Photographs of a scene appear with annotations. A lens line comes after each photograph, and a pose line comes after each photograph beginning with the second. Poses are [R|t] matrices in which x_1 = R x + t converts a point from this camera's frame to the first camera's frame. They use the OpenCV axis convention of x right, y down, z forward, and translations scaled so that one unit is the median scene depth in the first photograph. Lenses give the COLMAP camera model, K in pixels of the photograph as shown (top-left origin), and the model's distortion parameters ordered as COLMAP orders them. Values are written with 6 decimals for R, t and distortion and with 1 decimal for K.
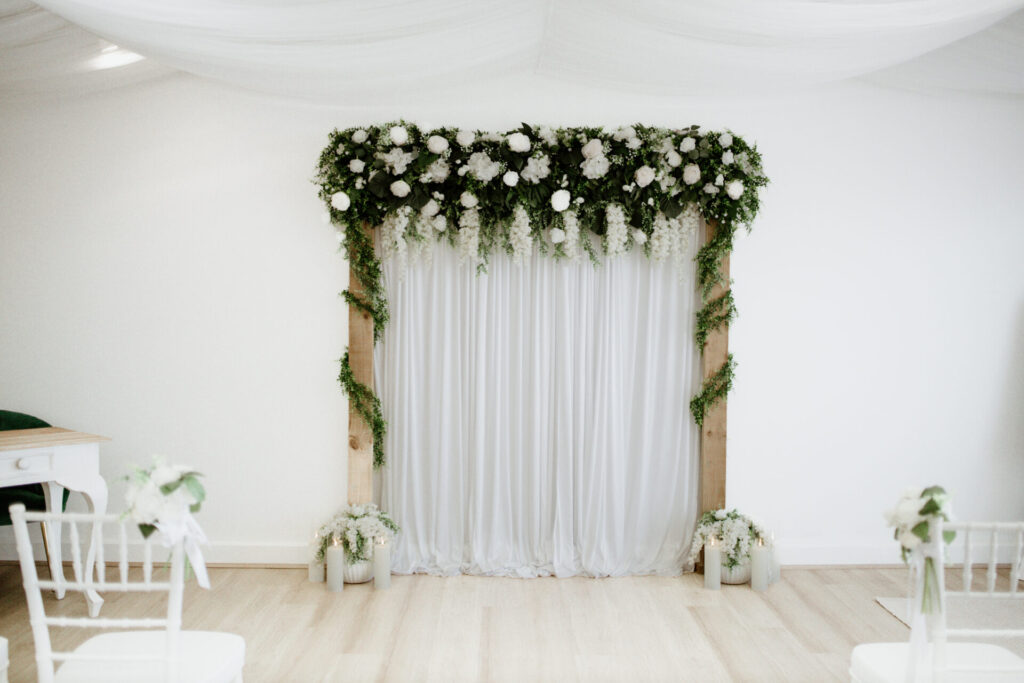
lens RADIAL K [[1025.0, 0, 512.8], [0, 1025.0, 343.5], [0, 0, 1]] dist [-0.035470, 0.000000]
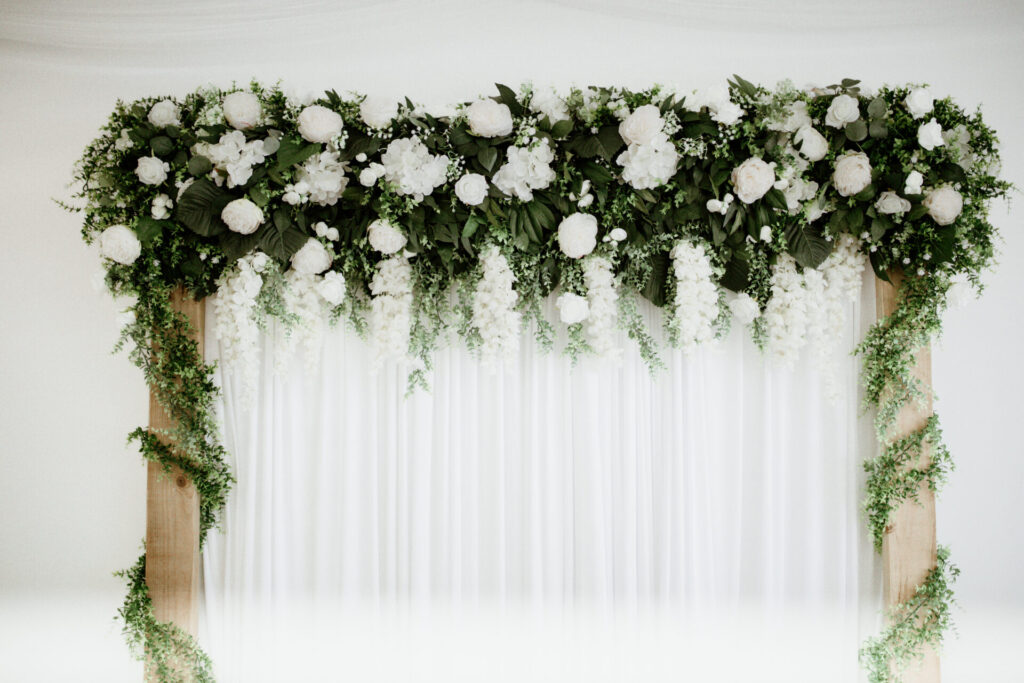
lens RADIAL K [[1025.0, 0, 510.4], [0, 1025.0, 341.5], [0, 0, 1]] dist [-0.035470, 0.000000]
pose [[0.999436, -0.017919, -0.028400, 0.027820], [0.014832, 0.994317, -0.105422, -0.039628], [0.030128, 0.104942, 0.994022, 0.524523]]
